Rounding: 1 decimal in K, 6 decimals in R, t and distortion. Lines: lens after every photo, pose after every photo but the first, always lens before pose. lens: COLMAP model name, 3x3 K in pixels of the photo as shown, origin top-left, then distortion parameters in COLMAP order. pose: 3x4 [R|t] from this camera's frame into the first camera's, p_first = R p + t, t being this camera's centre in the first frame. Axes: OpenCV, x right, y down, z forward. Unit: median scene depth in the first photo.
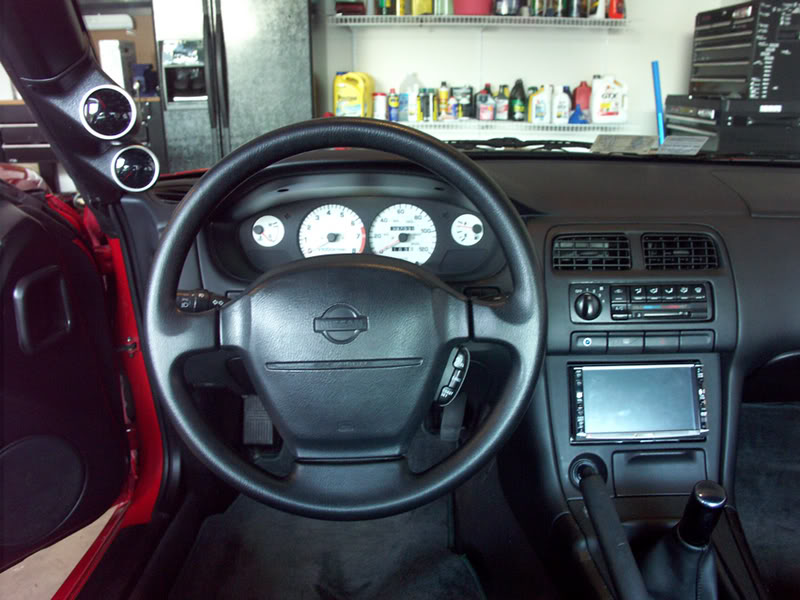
lens RADIAL K [[646.5, 0, 400.0], [0, 646.5, 300.0], [0, 0, 1]] dist [-0.135429, 0.077495]
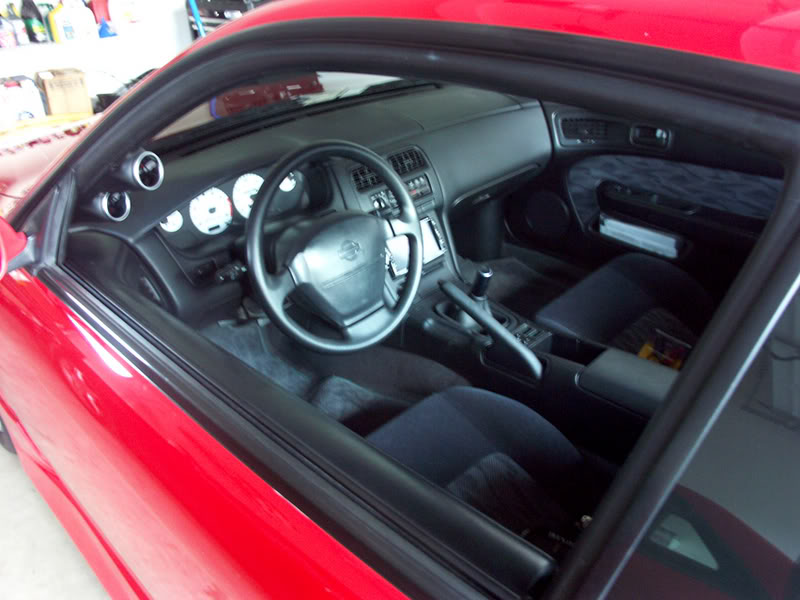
lens RADIAL K [[646.5, 0, 400.0], [0, 646.5, 300.0], [0, 0, 1]] dist [-0.135429, 0.077495]
pose [[0.703335, -0.372094, 0.605694, -0.743389], [0.255231, 0.927430, 0.273369, -0.194215], [-0.663458, -0.037678, 0.747264, -0.340400]]
